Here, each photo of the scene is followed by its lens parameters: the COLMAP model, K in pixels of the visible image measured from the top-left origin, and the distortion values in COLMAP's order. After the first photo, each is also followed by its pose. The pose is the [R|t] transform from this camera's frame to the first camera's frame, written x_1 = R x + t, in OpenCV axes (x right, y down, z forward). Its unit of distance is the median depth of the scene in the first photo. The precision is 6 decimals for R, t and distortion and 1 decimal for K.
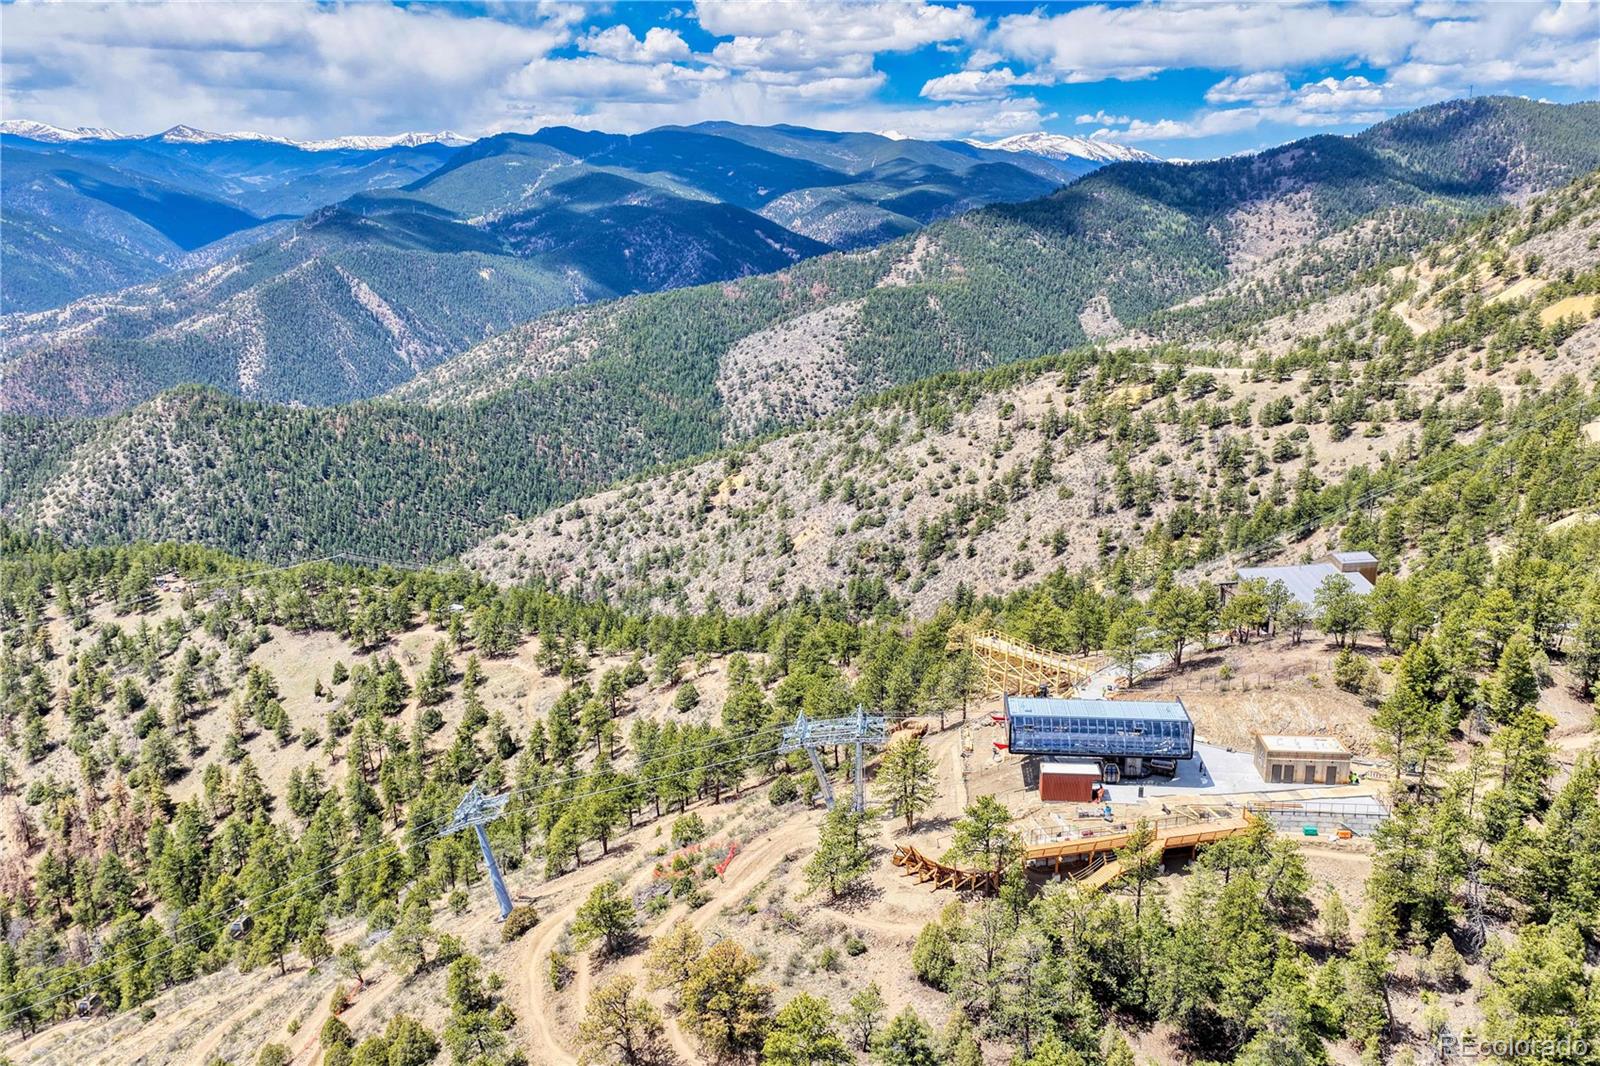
lens RADIAL K [[1327.4, 0, 804.6], [0, 1327.4, 534.8], [0, 0, 1]] dist [-0.013794, 0.041713]
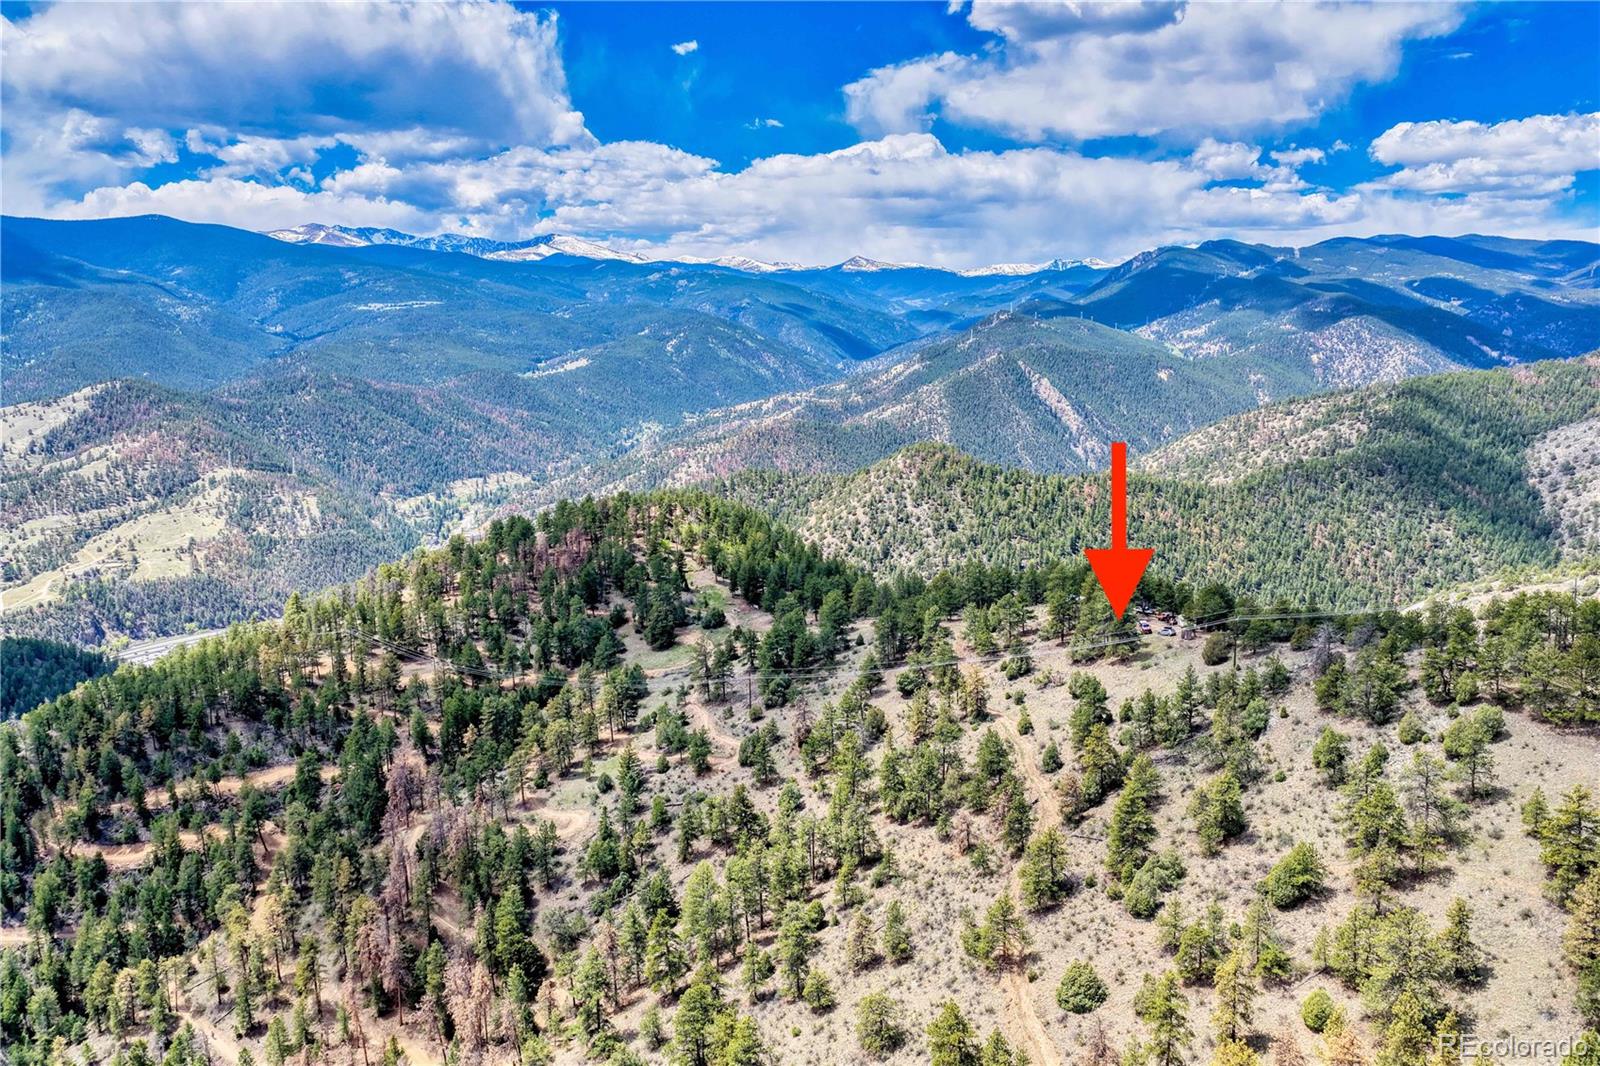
lens RADIAL K [[1327.4, 0, 804.6], [0, 1327.4, 534.8], [0, 0, 1]] dist [-0.013794, 0.041713]
pose [[0.897305, 0.066974, -0.436300, -0.135851], [-0.106799, 0.991996, -0.067369, 0.021060], [0.428296, 0.107047, 0.897276, 0.144759]]
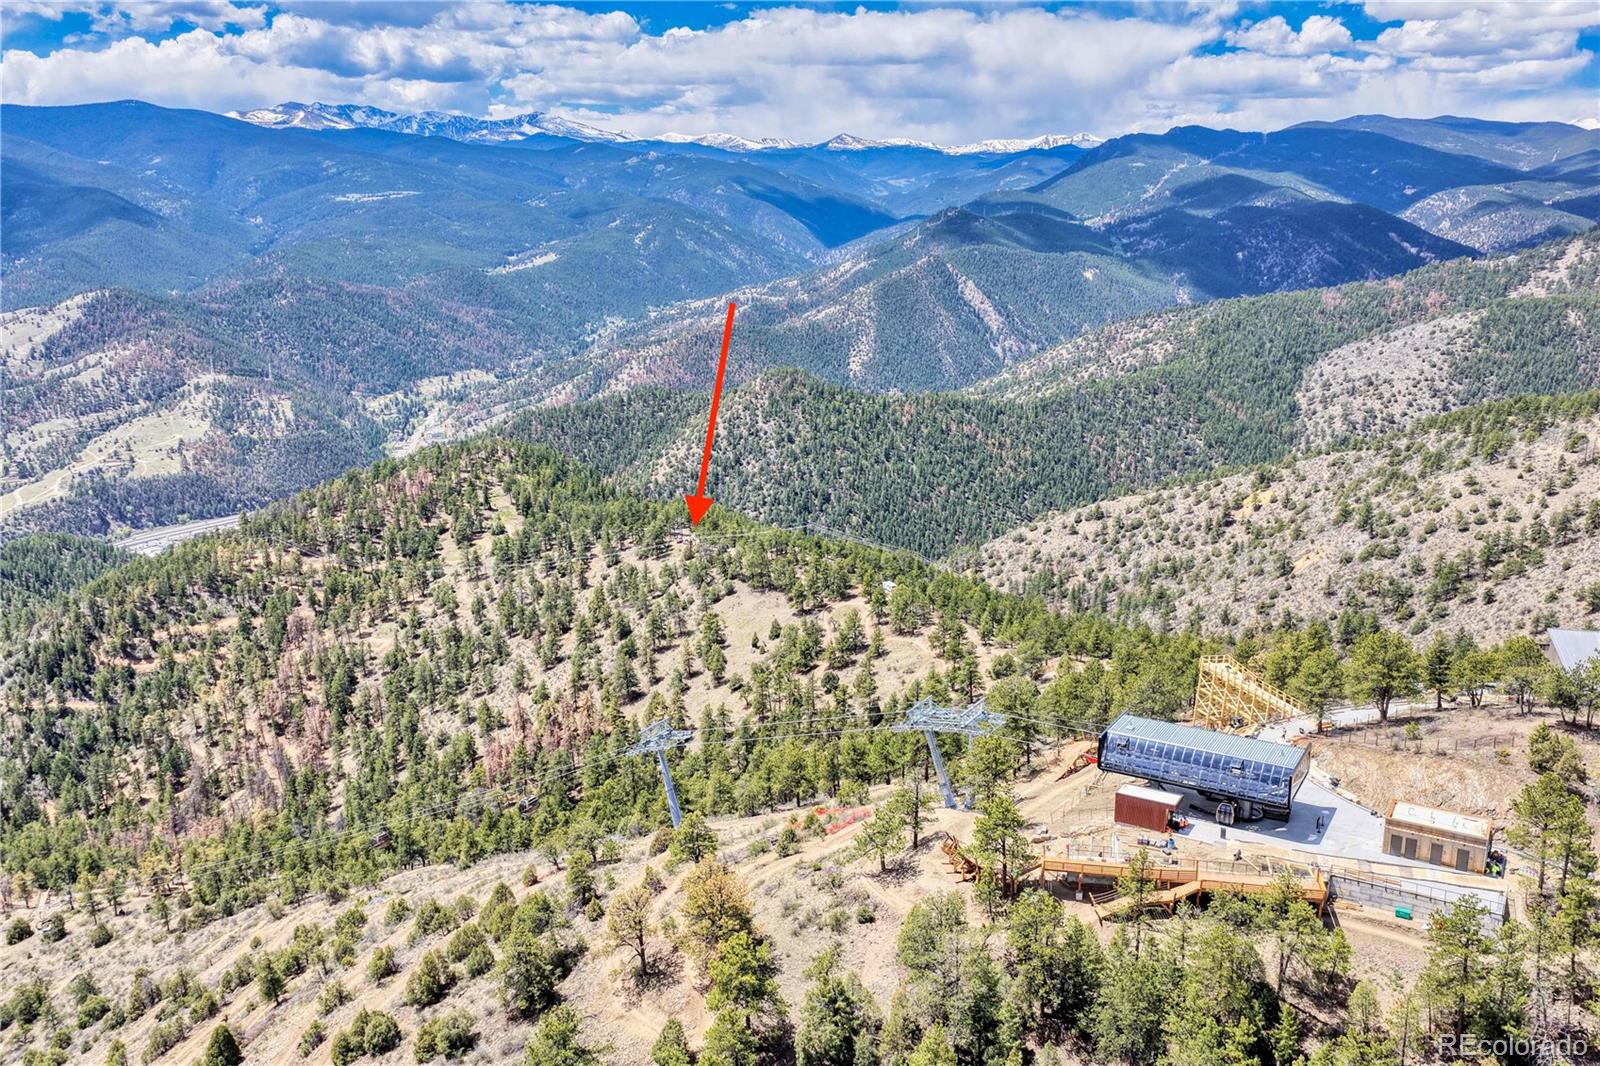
lens RADIAL K [[1327.4, 0, 804.6], [0, 1327.4, 534.8], [0, 0, 1]] dist [-0.013794, 0.041713]
pose [[0.898913, 0.103578, -0.425709, 0.039500], [-0.103800, 0.994338, 0.022750, -0.000612], [0.425655, 0.023738, 0.904574, 0.002654]]
